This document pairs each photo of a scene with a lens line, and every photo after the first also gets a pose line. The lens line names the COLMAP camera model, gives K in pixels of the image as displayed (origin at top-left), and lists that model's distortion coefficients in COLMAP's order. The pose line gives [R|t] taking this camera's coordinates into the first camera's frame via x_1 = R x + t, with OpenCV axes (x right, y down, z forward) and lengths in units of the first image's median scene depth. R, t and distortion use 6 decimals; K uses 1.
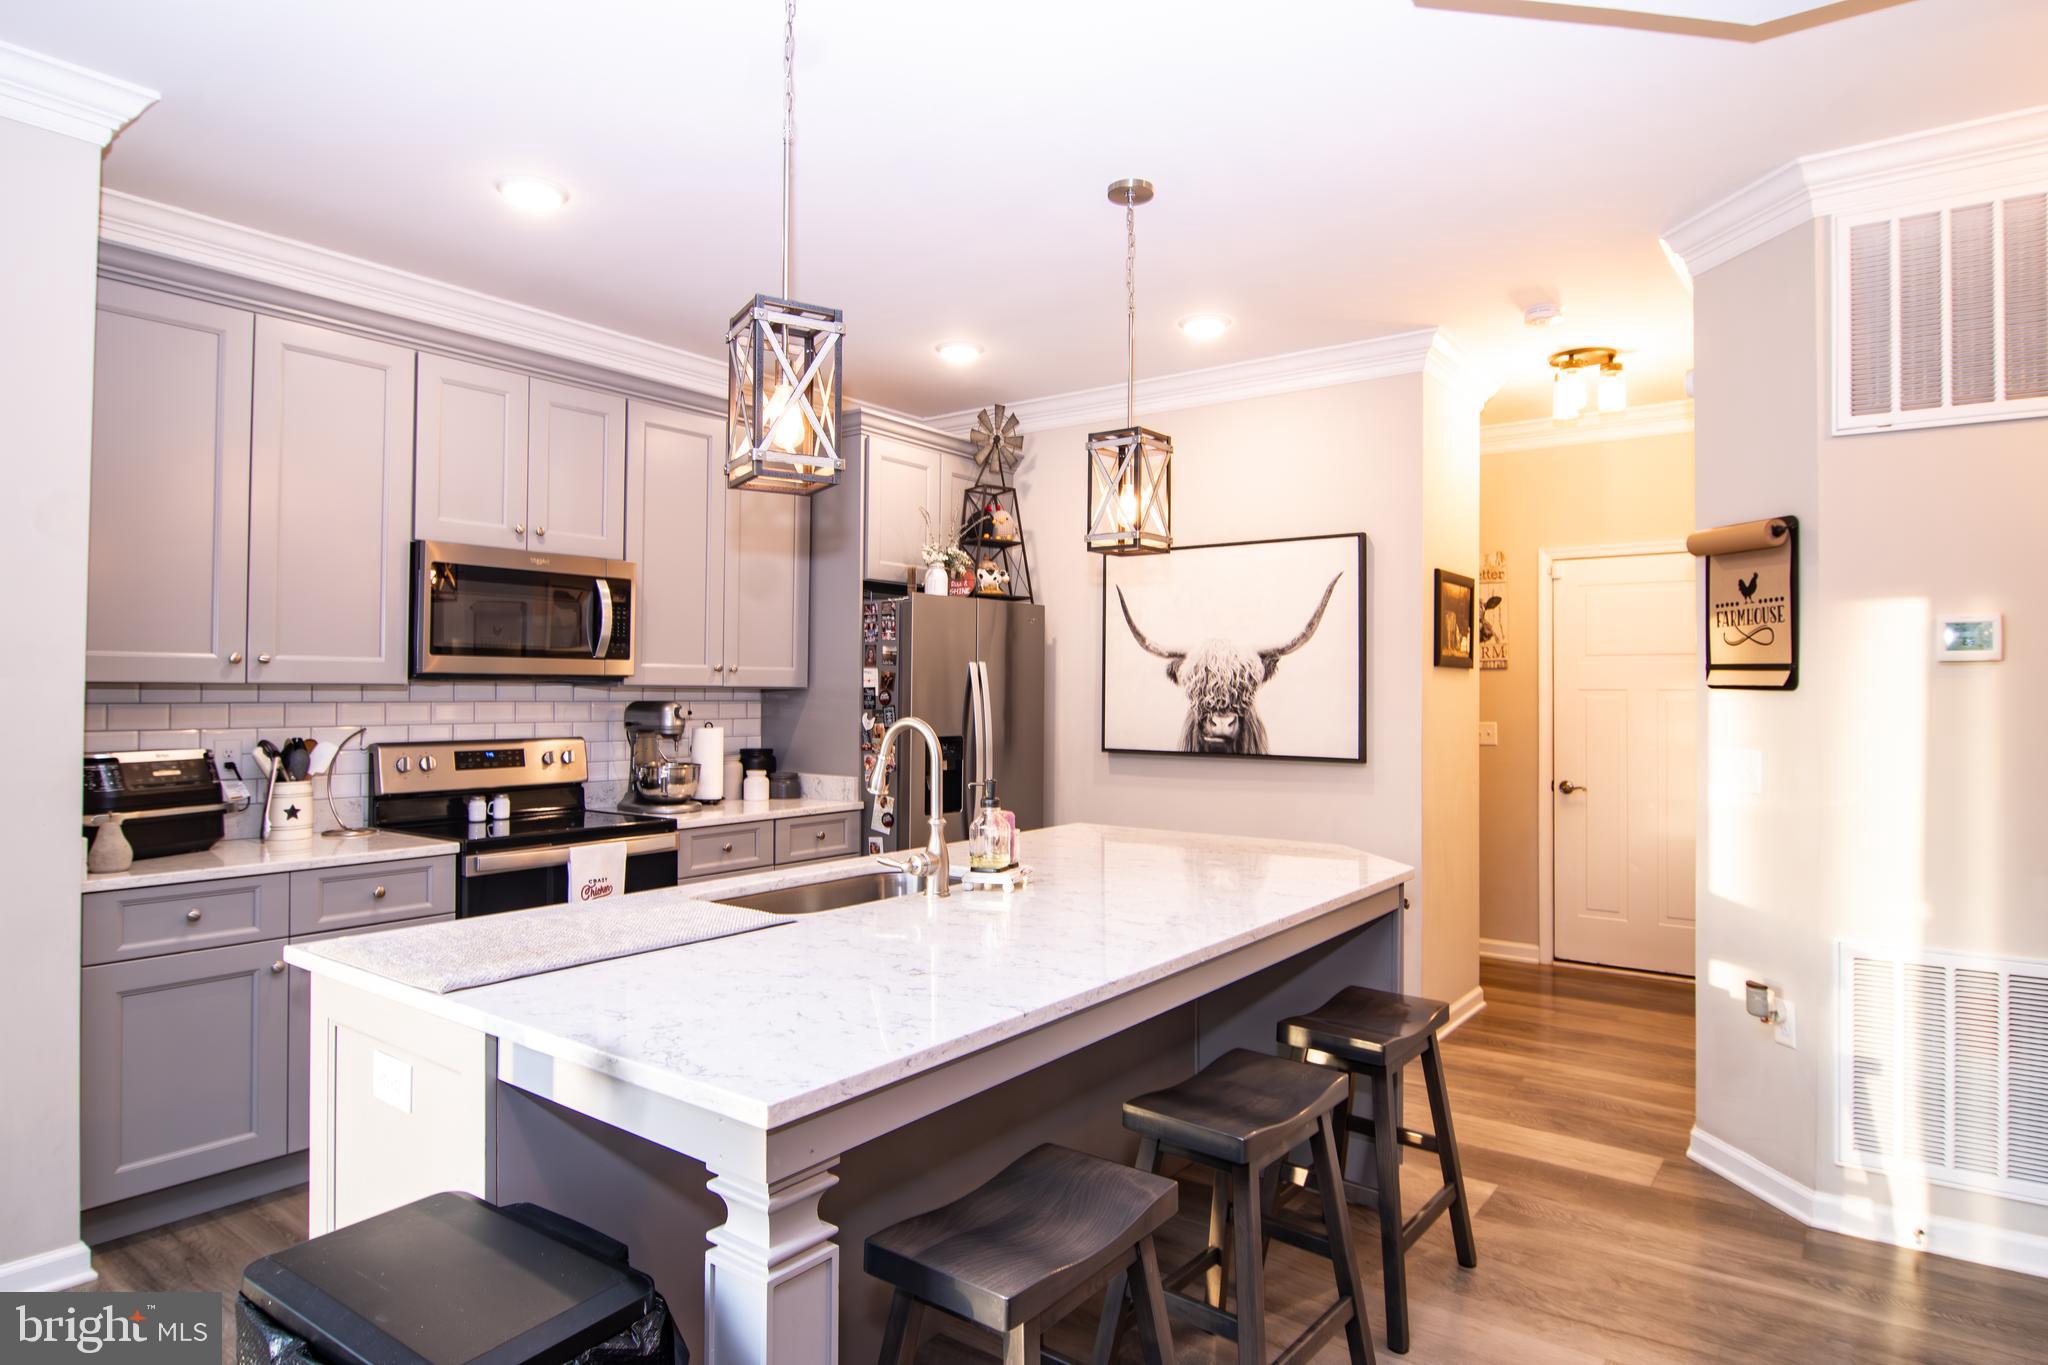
lens RADIAL K [[1153.3, 0, 1029.4], [0, 1153.3, 667.5], [0, 0, 1]] dist [-0.012311, -0.004090]
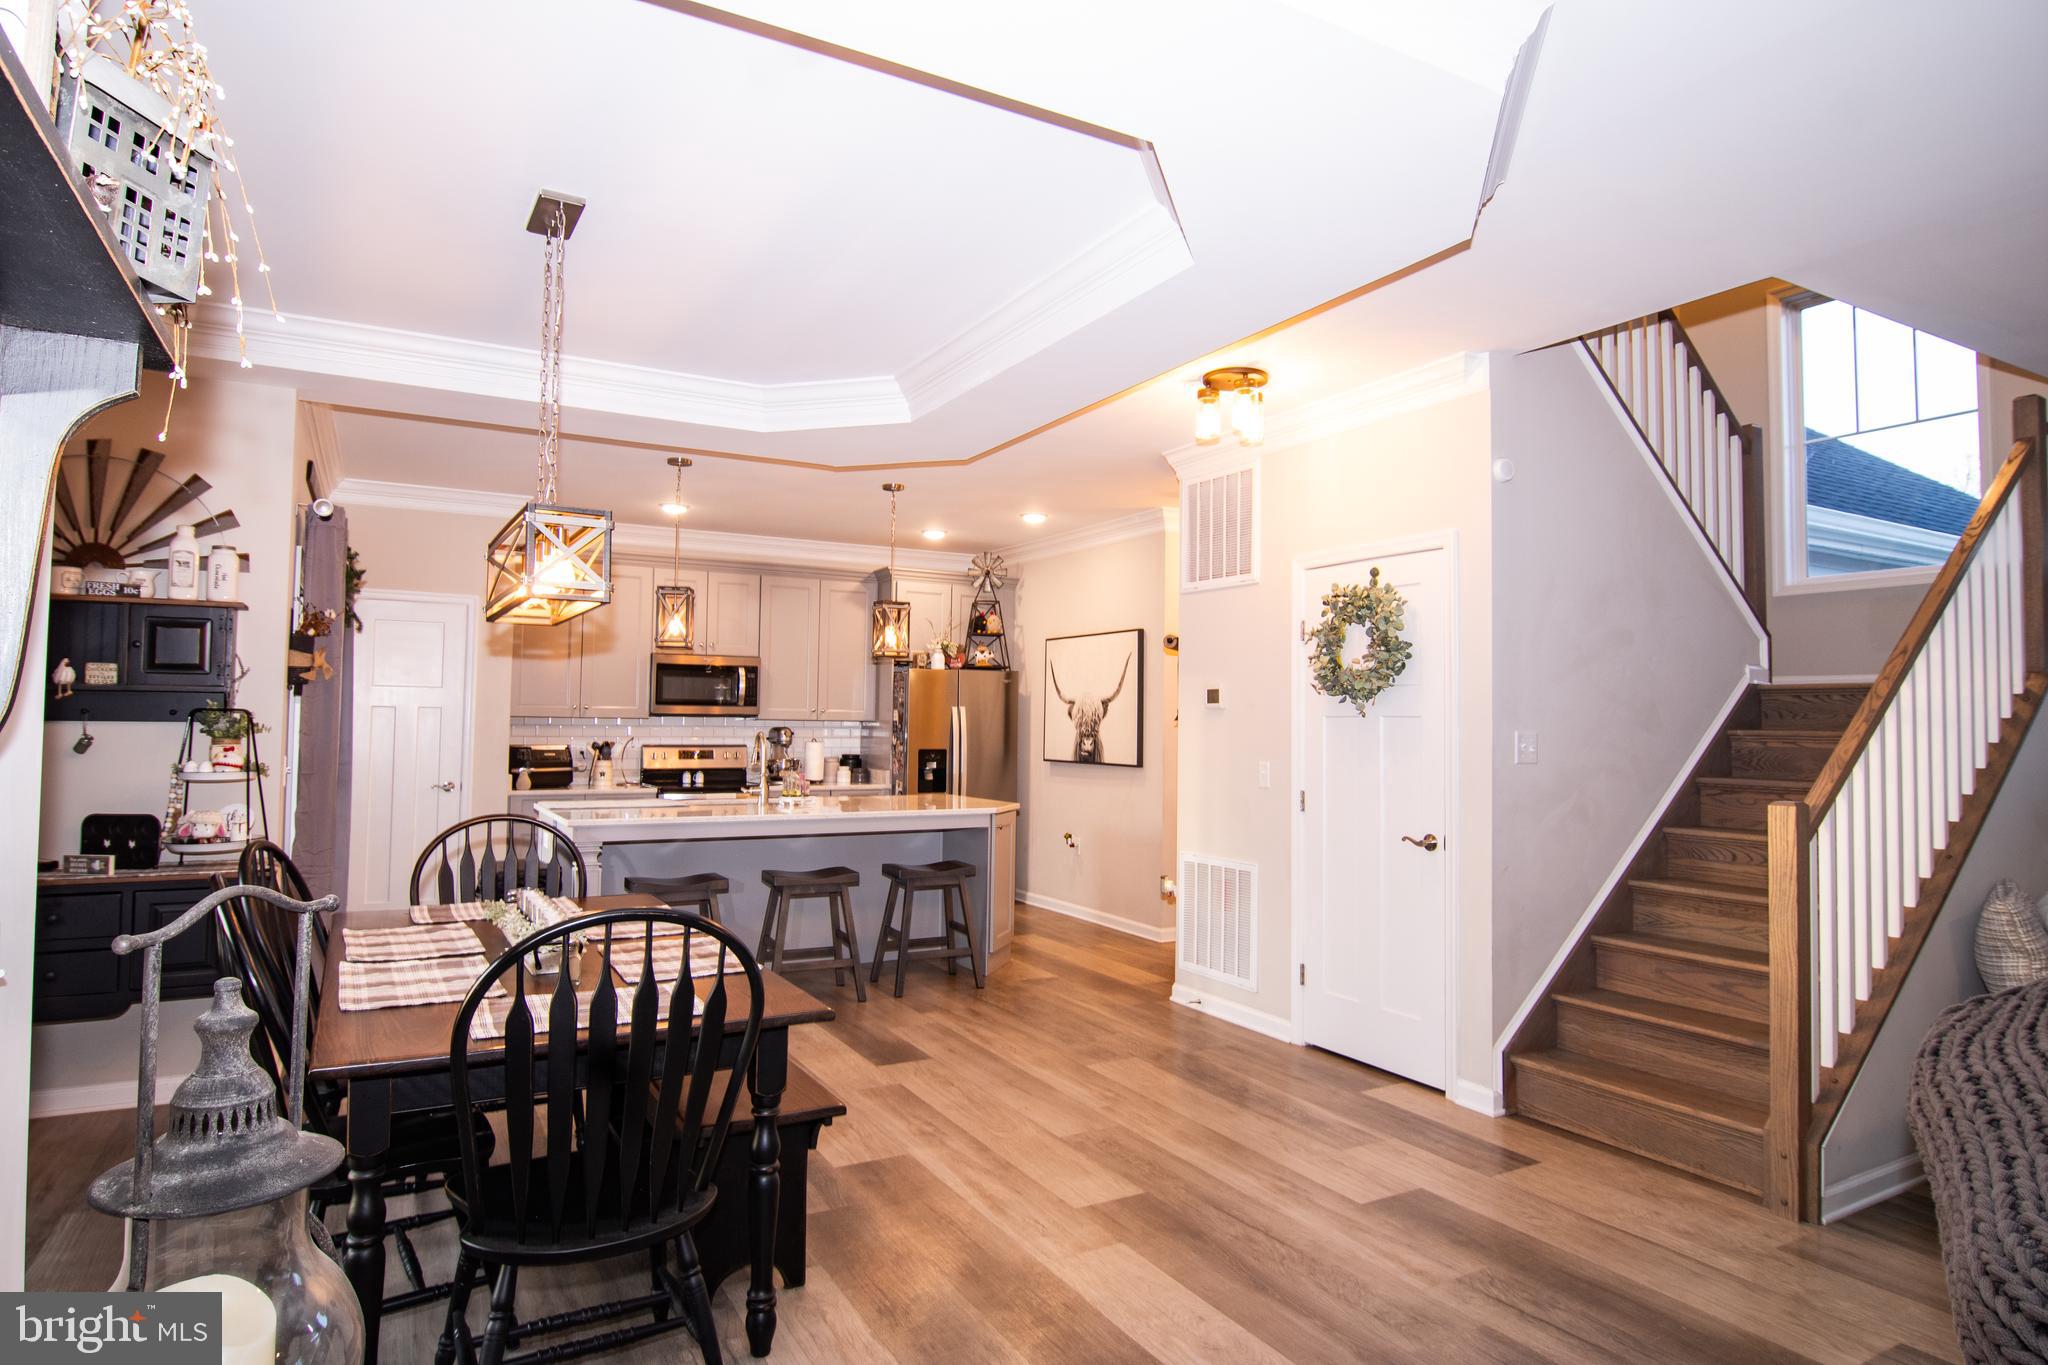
lens RADIAL K [[1153.3, 0, 1026.9], [0, 1153.3, 669.6], [0, 0, 1]] dist [-0.012311, -0.004090]
pose [[0.911702, -0.014335, -0.410602, 0.786987], [0.002314, 0.999554, -0.029758, -0.008739], [0.410845, 0.026180, 0.911329, -0.551947]]
